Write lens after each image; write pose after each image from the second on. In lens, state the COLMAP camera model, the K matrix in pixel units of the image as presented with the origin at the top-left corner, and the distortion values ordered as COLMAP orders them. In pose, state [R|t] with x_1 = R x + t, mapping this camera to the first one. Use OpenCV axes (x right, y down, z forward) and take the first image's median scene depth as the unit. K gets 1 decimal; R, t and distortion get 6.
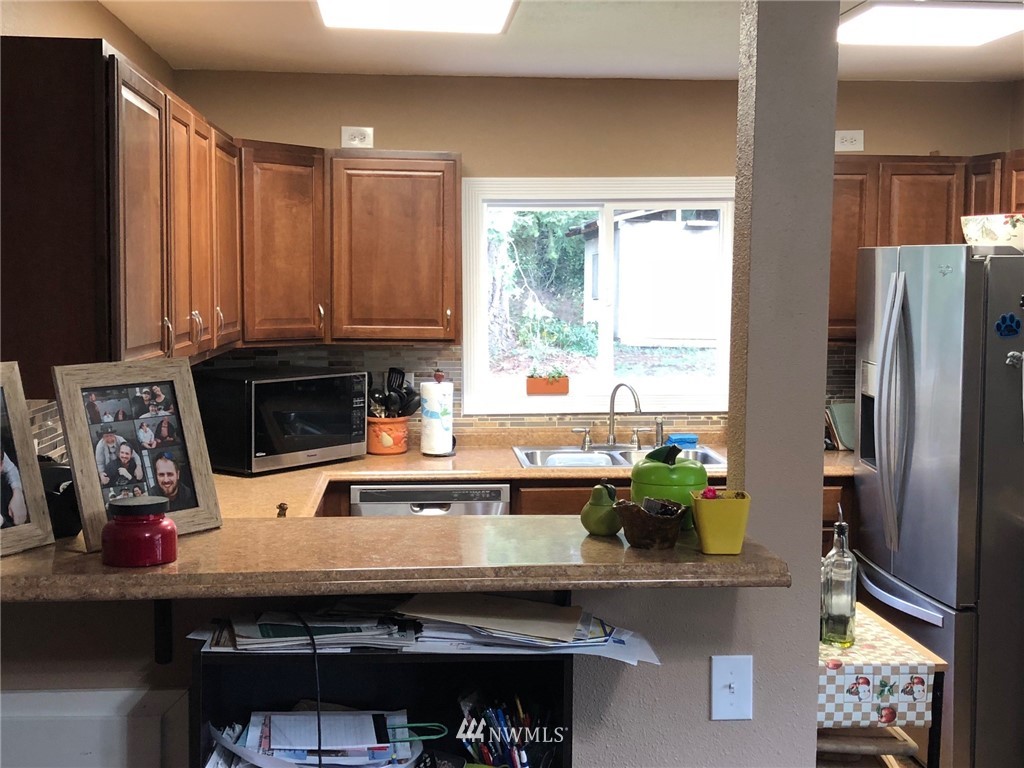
lens RADIAL K [[1290.0, 0, 512.3], [0, 1290.0, 379.3], [0, 0, 1]] dist [0.036429, 0.000000]
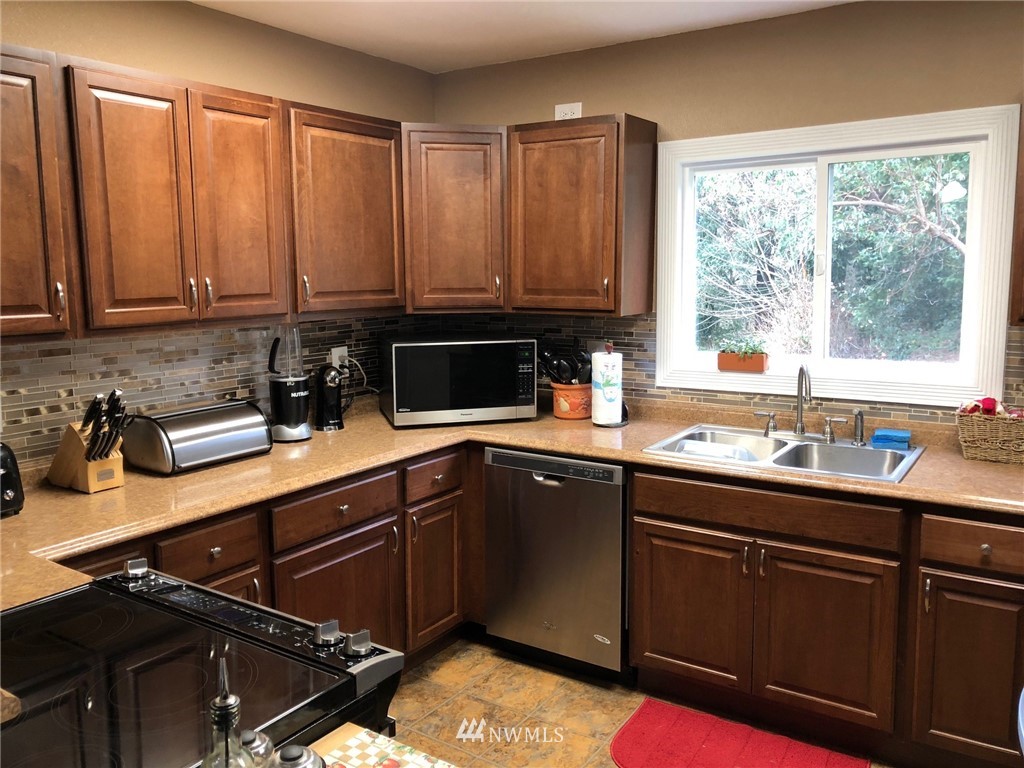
lens RADIAL K [[822.8, 0, 511.4], [0, 822.8, 392.9], [0, 0, 1]] dist [0.012922, 0.010063]
pose [[0.776215, 0.084161, -0.624825, 0.293331], [-0.036491, 0.995386, 0.088741, -0.021386], [0.629411, -0.046081, 0.775705, 0.467526]]
